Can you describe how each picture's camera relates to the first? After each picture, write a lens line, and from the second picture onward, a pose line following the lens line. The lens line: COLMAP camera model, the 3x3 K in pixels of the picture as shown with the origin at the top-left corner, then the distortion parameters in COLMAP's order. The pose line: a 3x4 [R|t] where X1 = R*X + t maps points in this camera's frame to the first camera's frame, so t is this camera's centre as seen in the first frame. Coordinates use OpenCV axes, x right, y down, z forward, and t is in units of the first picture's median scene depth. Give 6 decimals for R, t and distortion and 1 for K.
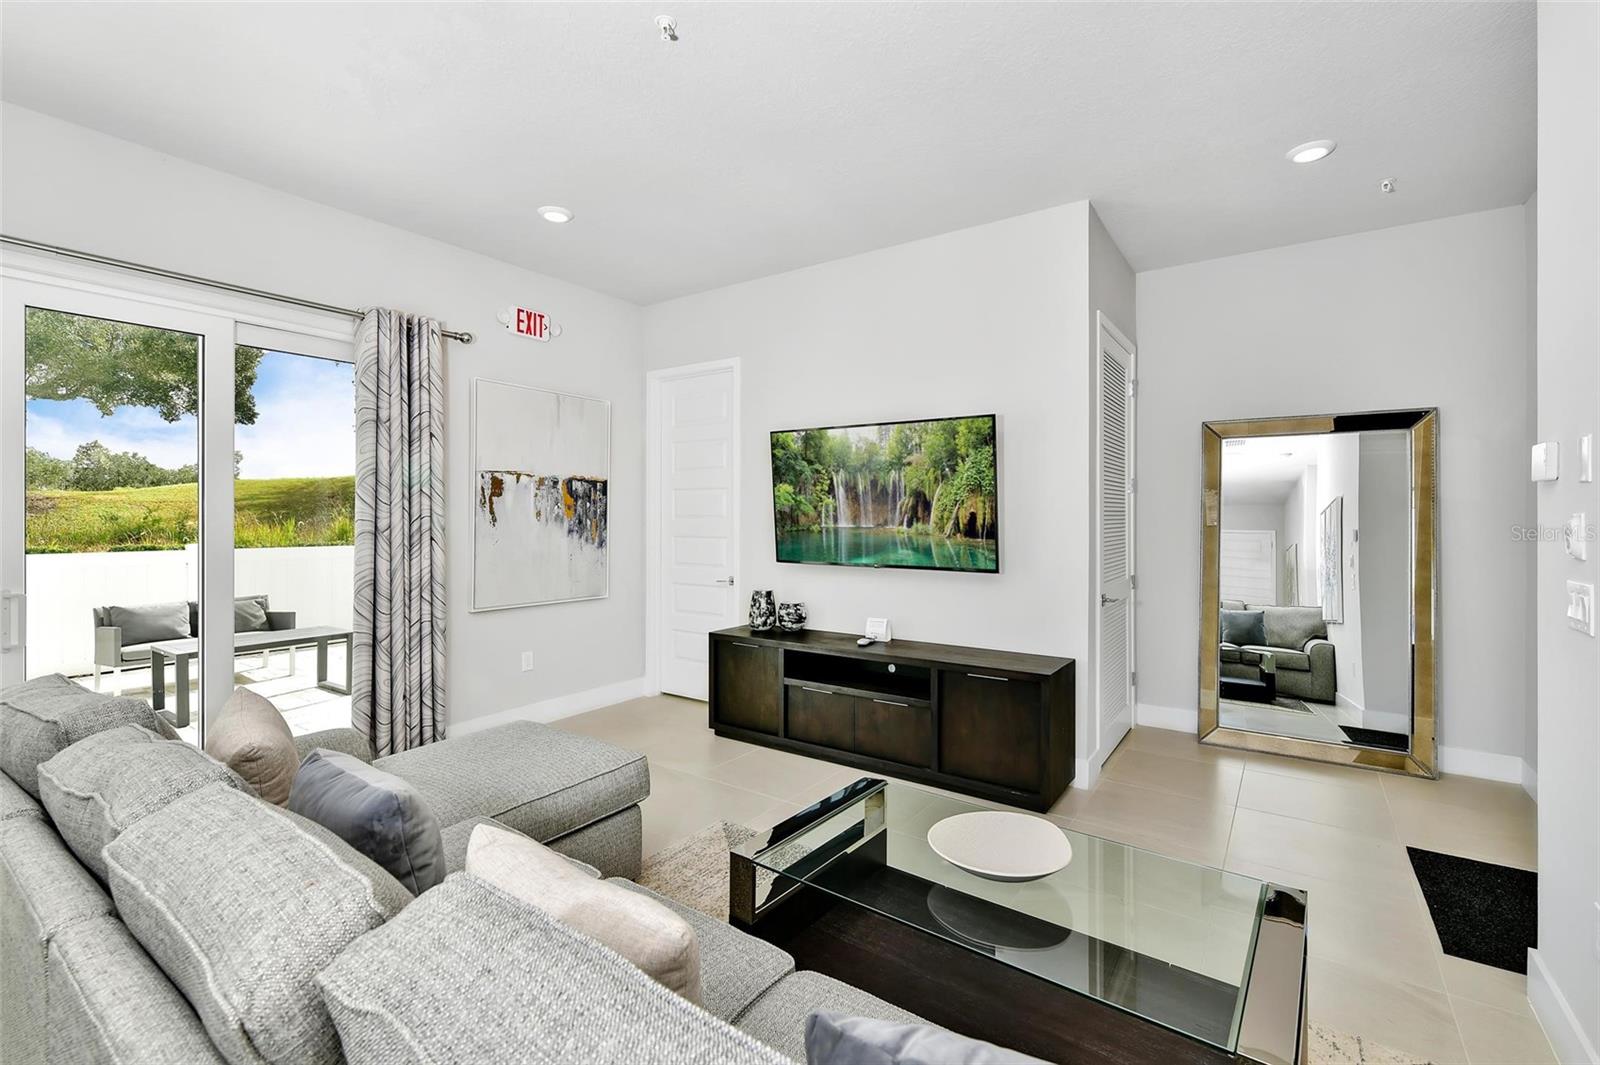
lens RADIAL K [[698.6, 0, 804.4], [0, 698.6, 515.5], [0, 0, 1]] dist [0.006527, -0.004270]
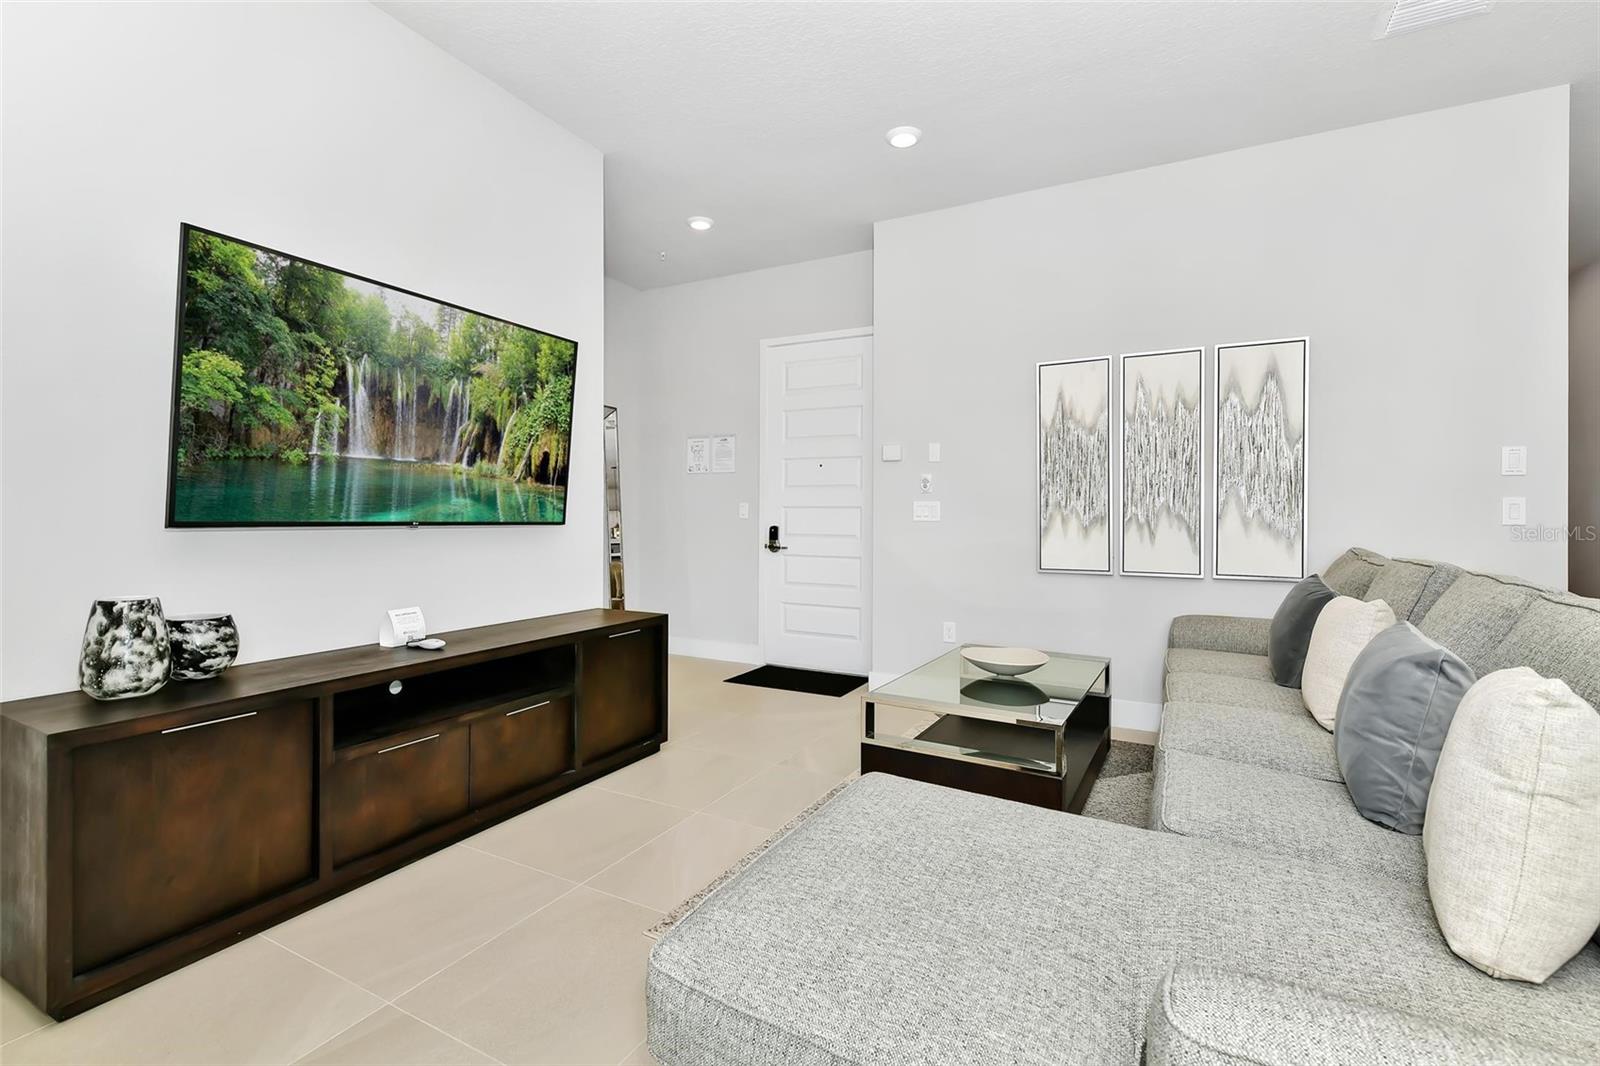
lens RADIAL K [[698.6, 0, 781.5], [0, 698.6, 502.1], [0, 0, 1]] dist [0.006527, -0.004270]
pose [[-0.082756, 0.016196, 0.996438, -0.535034], [-0.008427, 0.999821, -0.016950, 0.058786], [-0.996534, -0.009800, -0.082605, 0.707520]]
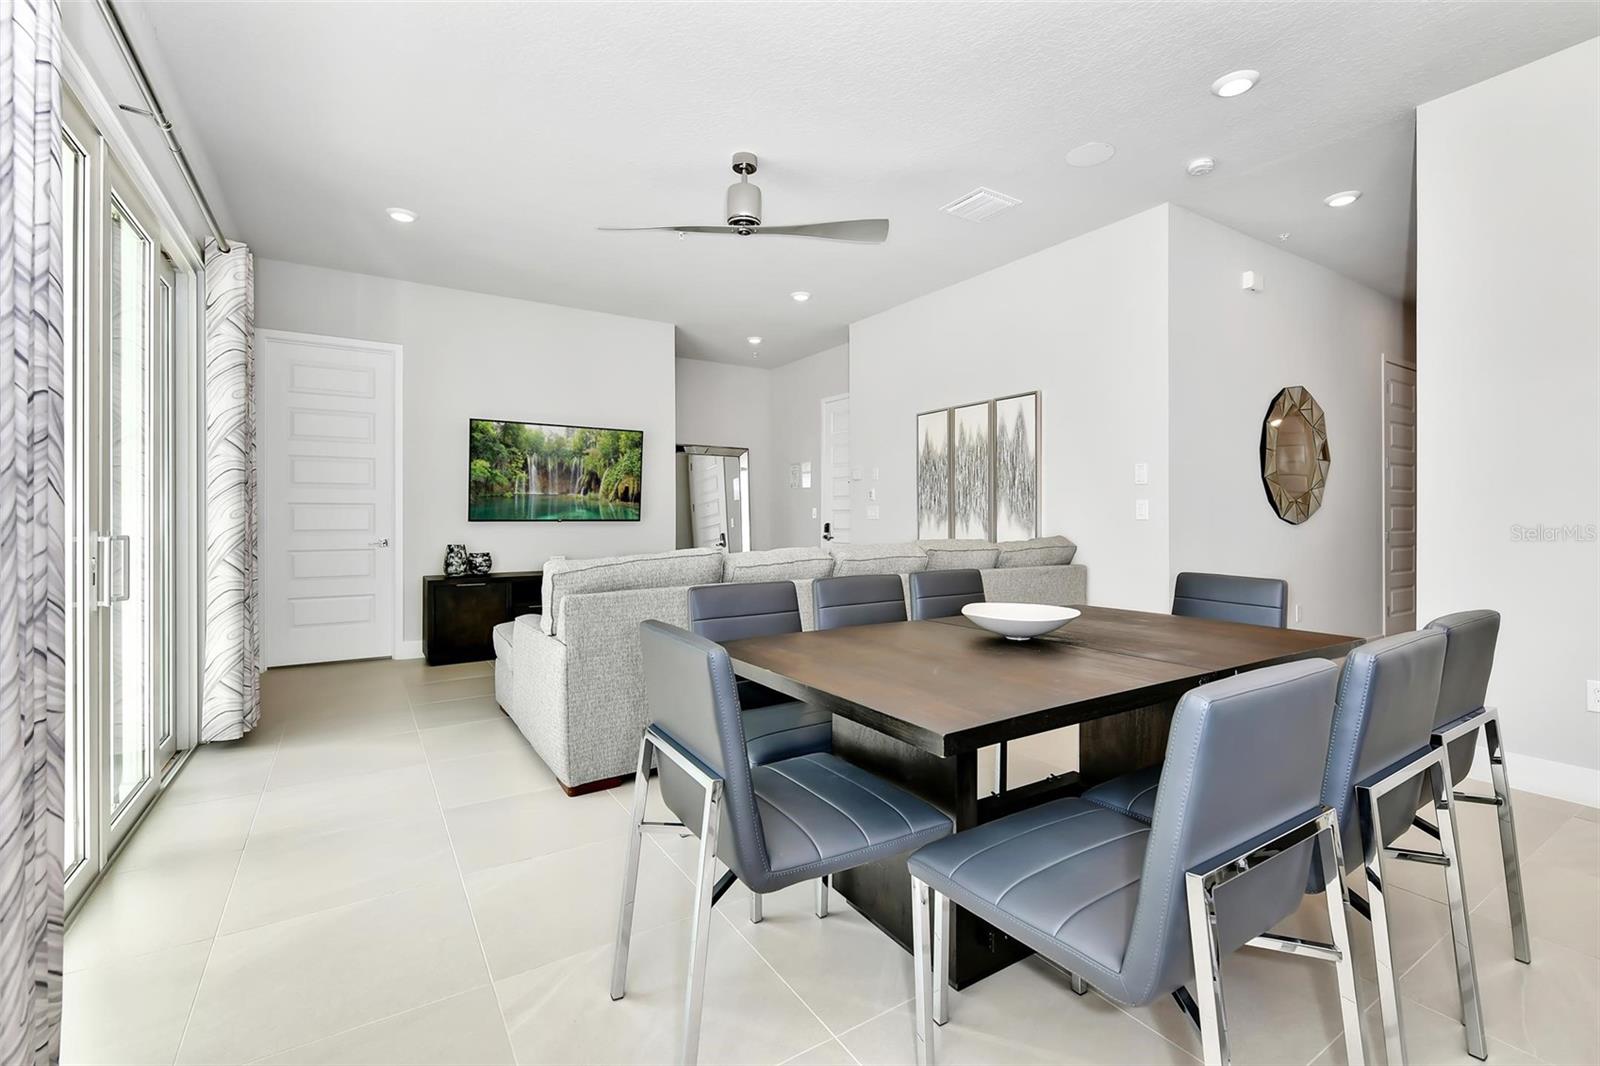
lens RADIAL K [[698.6, 0, 800.8], [0, 698.6, 504.0], [0, 0, 1]] dist [0.006527, -0.004270]
pose [[0.386025, 0.014233, 0.922378, -1.042893], [-0.000064, 0.999881, -0.015402, 0.058279], [-0.922488, 0.005886, 0.385980, -0.045153]]
